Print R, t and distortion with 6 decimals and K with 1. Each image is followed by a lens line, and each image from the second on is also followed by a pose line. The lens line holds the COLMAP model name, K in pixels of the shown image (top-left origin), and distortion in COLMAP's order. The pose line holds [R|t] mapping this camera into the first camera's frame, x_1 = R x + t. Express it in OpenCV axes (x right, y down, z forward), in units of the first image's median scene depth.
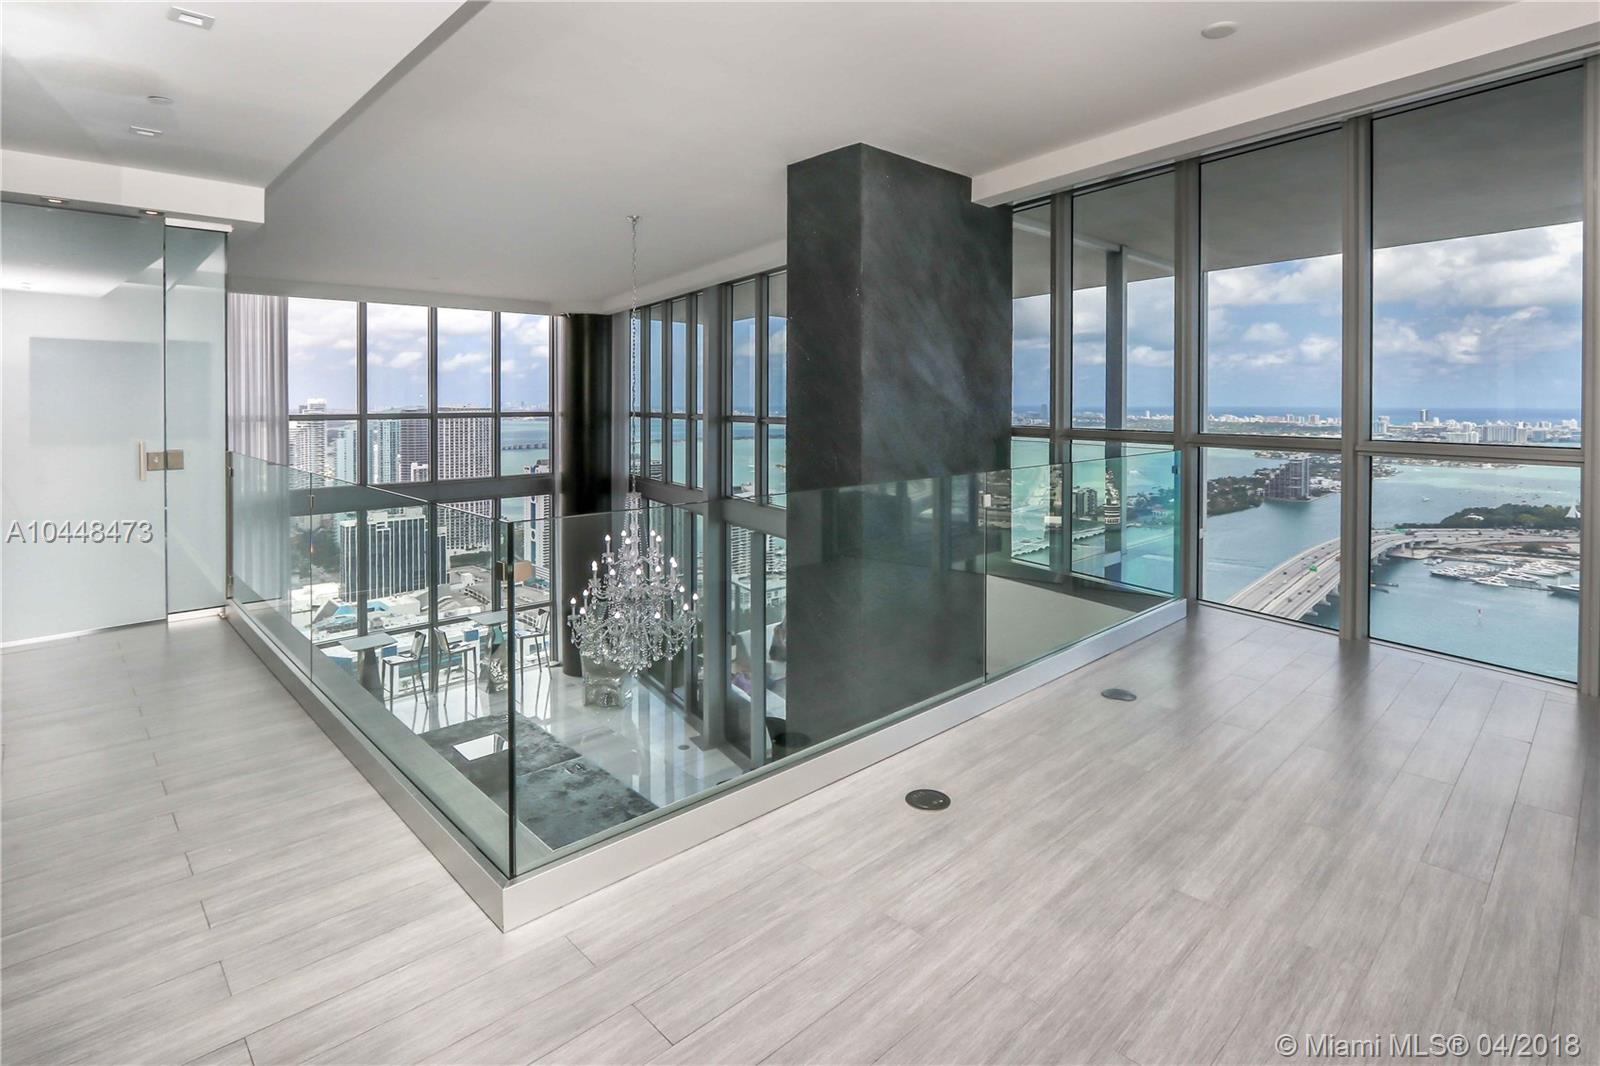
lens RADIAL K [[825.7, 0, 815.5], [0, 825.7, 401.4], [0, 0, 1]] dist [0.002055, -0.001030]
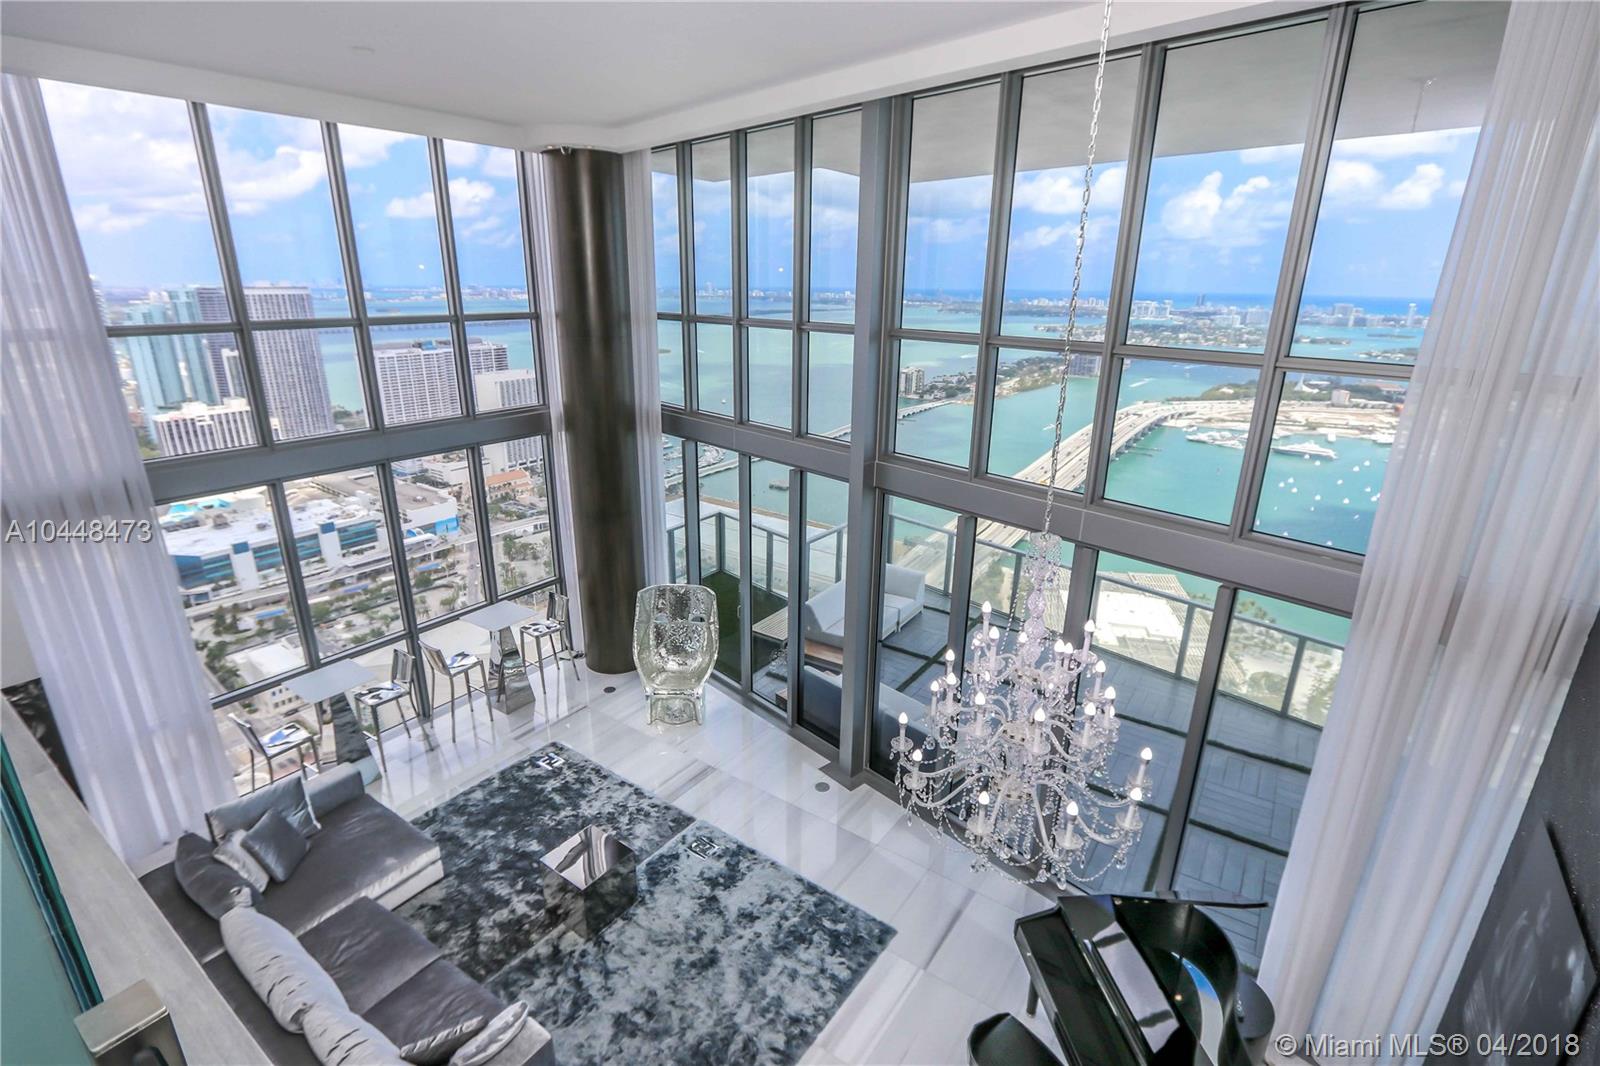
lens RADIAL K [[775.6, 0, 792.4], [0, 775.6, 550.3], [0, 0, 1]] dist [-0.019210, -0.000271]
pose [[0.984697, -0.048291, 0.167449, -0.232476], [-0.009550, 0.944444, 0.328533, -0.010155], [-0.174011, -0.325105, 0.929531, 0.336513]]
